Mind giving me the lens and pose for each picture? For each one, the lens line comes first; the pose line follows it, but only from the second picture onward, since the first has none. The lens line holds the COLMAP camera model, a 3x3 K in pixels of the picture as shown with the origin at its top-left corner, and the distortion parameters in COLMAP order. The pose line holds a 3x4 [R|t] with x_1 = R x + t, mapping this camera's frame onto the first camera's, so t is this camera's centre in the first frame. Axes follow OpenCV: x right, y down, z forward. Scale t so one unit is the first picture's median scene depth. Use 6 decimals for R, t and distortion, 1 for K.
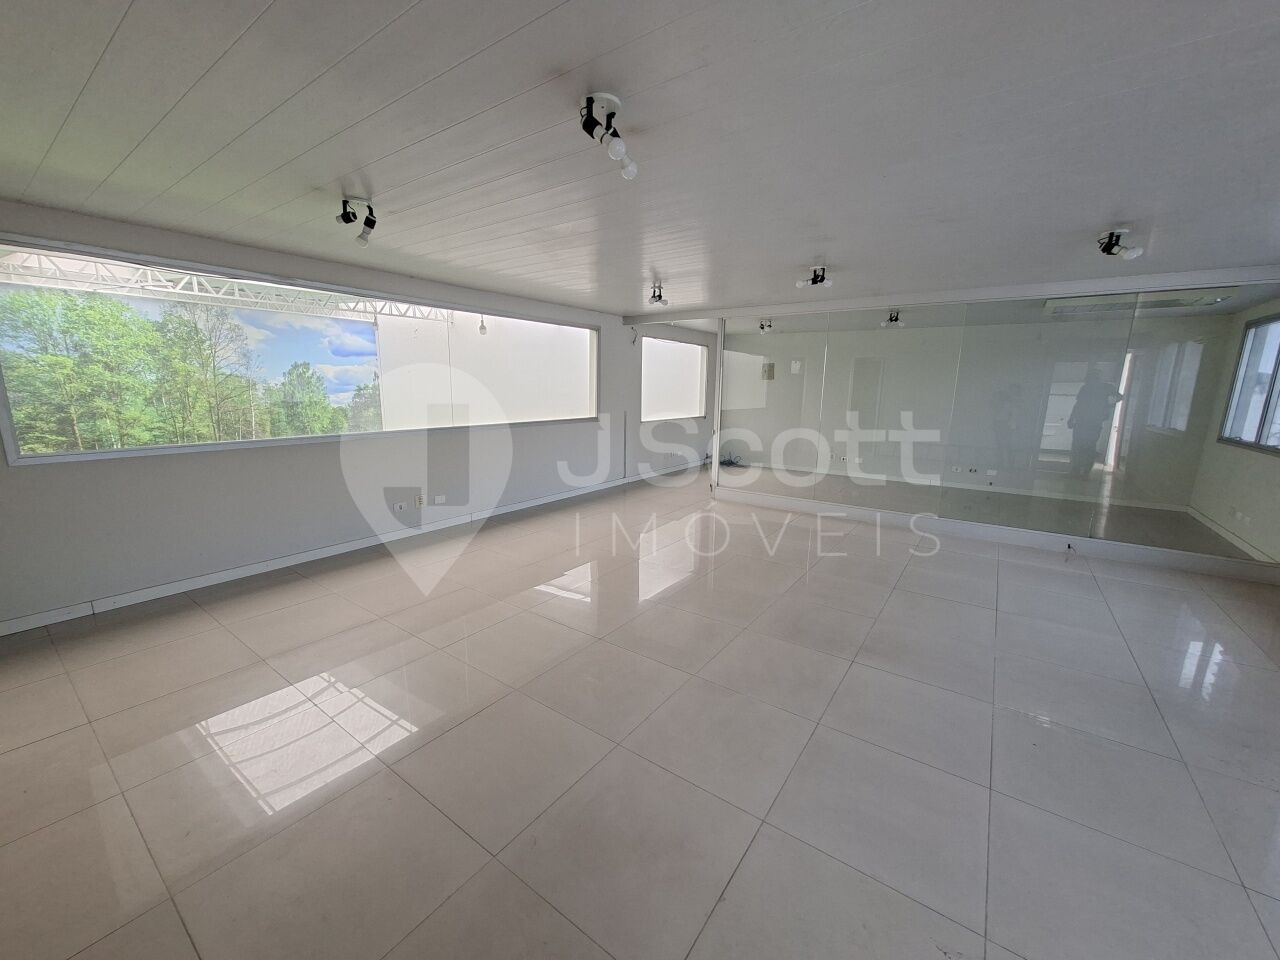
lens RADIAL K [[504.0, 0, 640.7], [0, 504.0, 484.1], [0, 0, 1]] dist [-0.003874, 0.000321]
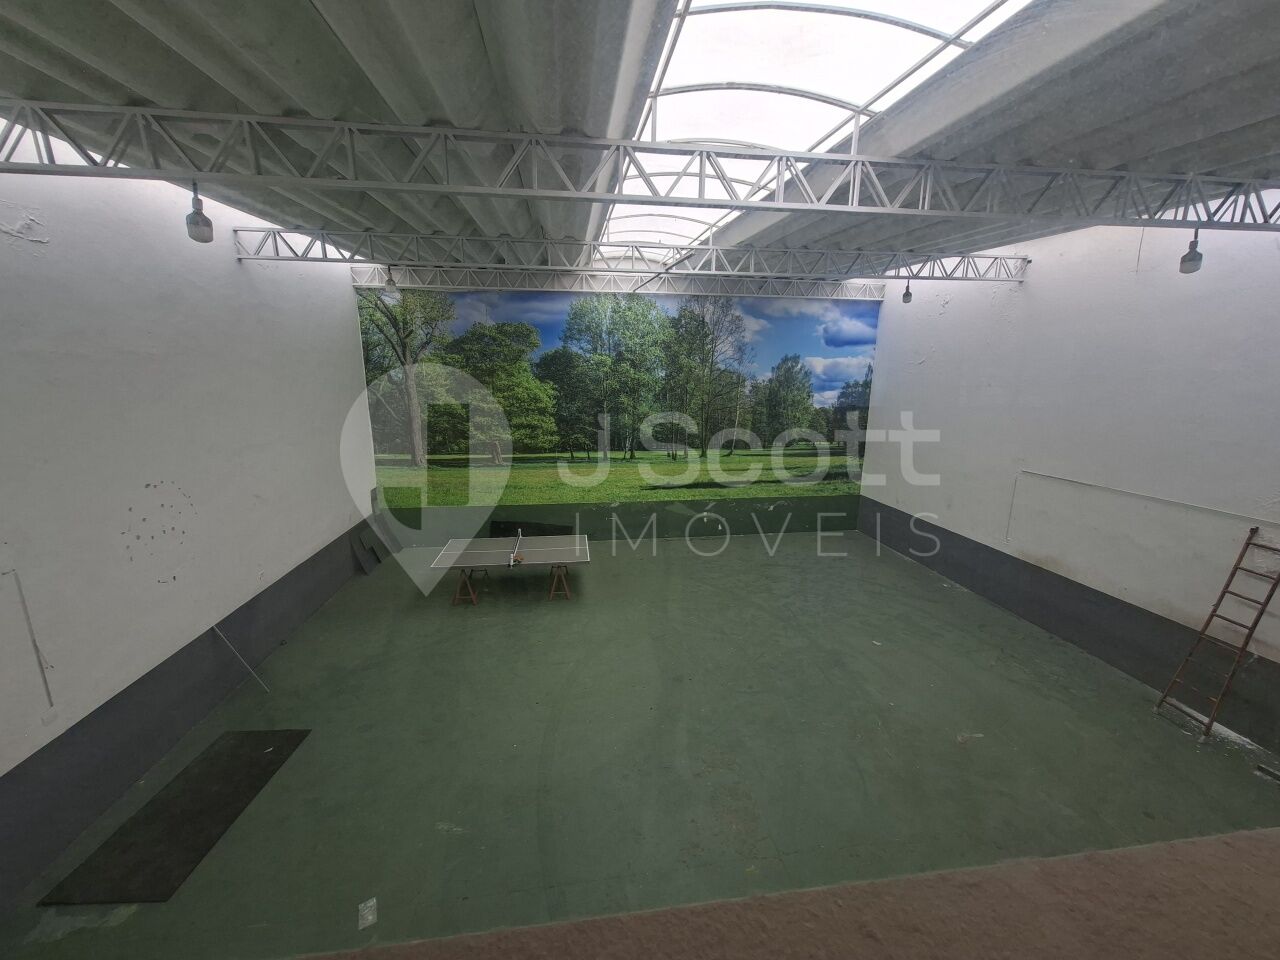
lens RADIAL K [[504.0, 0, 638.9], [0, 504.0, 481.4], [0, 0, 1]] dist [-0.003874, 0.000321]
pose [[0.686337, 0.139996, -0.713682, -0.224287], [-0.137673, 0.988565, 0.061519, -0.048816], [0.714134, 0.056032, 0.697763, 0.241128]]
